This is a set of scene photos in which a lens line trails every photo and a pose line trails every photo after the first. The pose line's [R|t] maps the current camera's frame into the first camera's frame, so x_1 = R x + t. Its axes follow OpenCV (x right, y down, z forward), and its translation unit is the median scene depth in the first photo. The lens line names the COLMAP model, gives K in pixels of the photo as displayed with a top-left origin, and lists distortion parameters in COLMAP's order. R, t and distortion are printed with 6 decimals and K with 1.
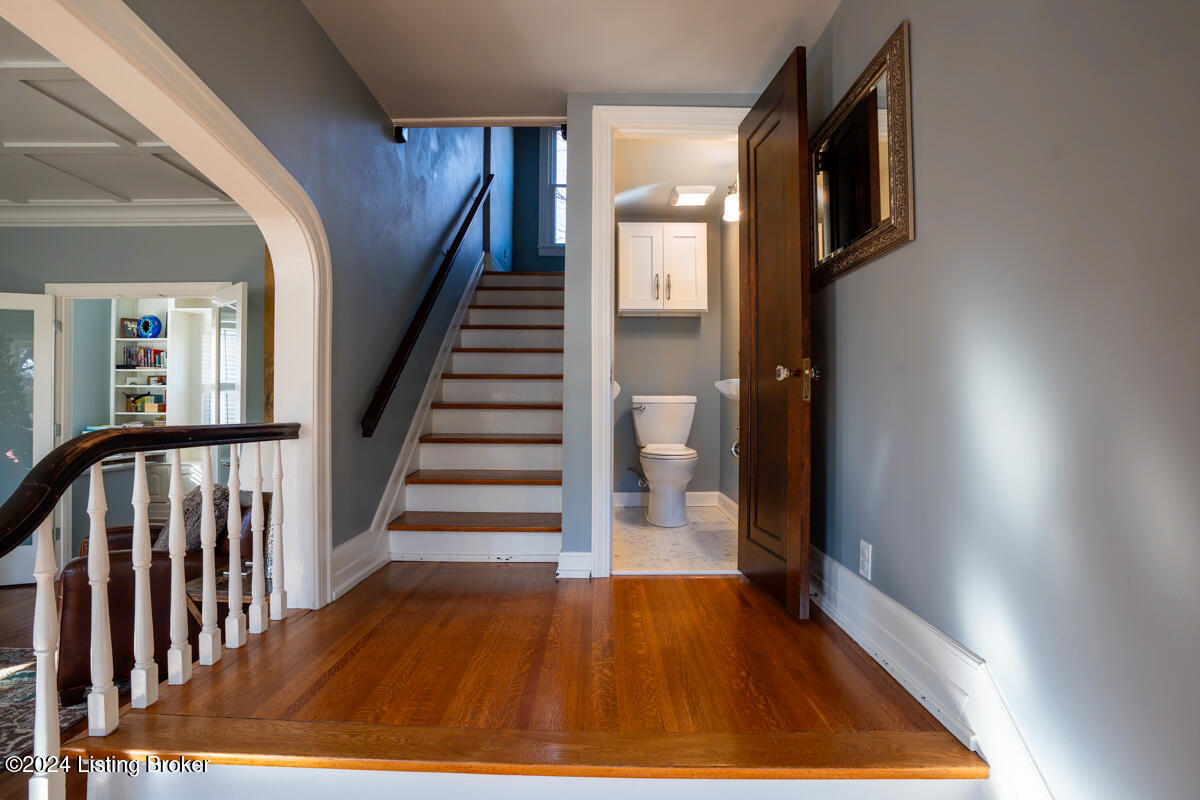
lens RADIAL K [[559.4, 0, 600.0], [0, 559.4, 400.0], [0, 0, 1]] dist [-0.061458, 0.025001]
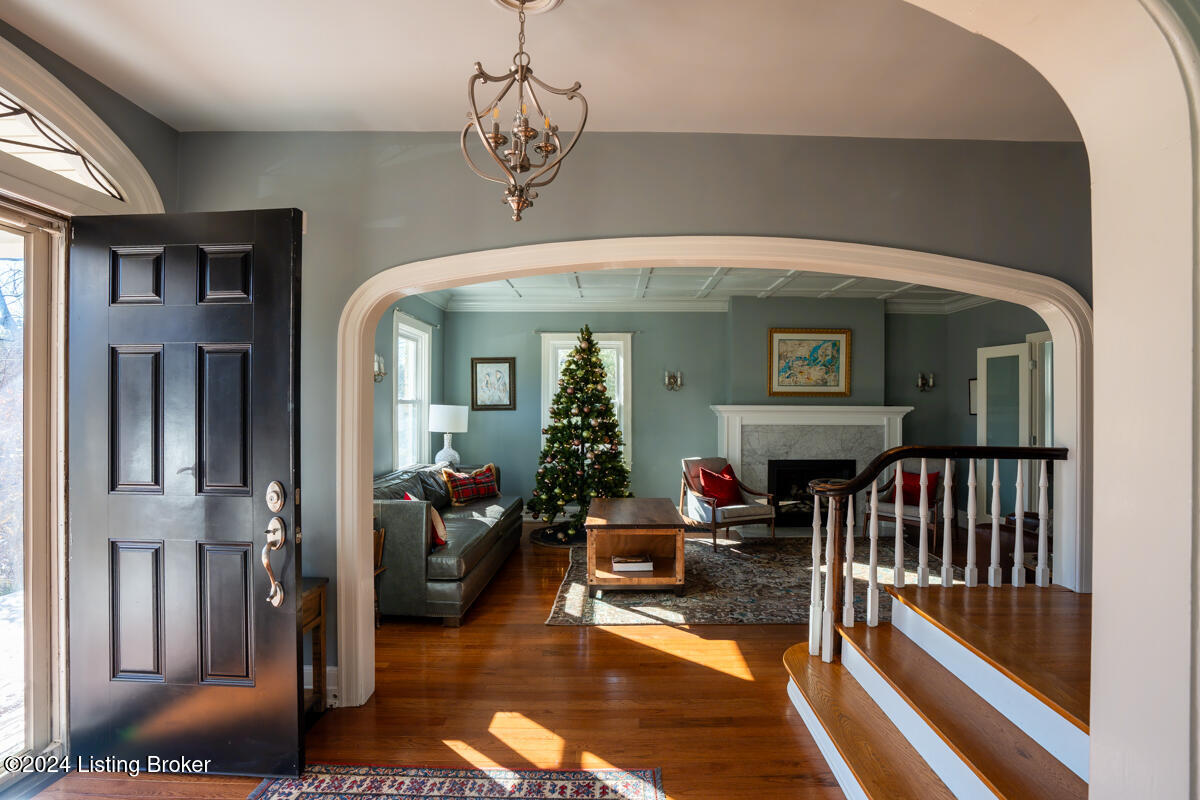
lens RADIAL K [[559.4, 0, 600.0], [0, 559.4, 400.0], [0, 0, 1]] dist [-0.061458, 0.025001]
pose [[-0.043227, -0.010582, -0.999009, 0.807421], [-0.002022, 0.999943, -0.010504, -0.057879], [0.999063, 0.001566, -0.043246, -0.070821]]
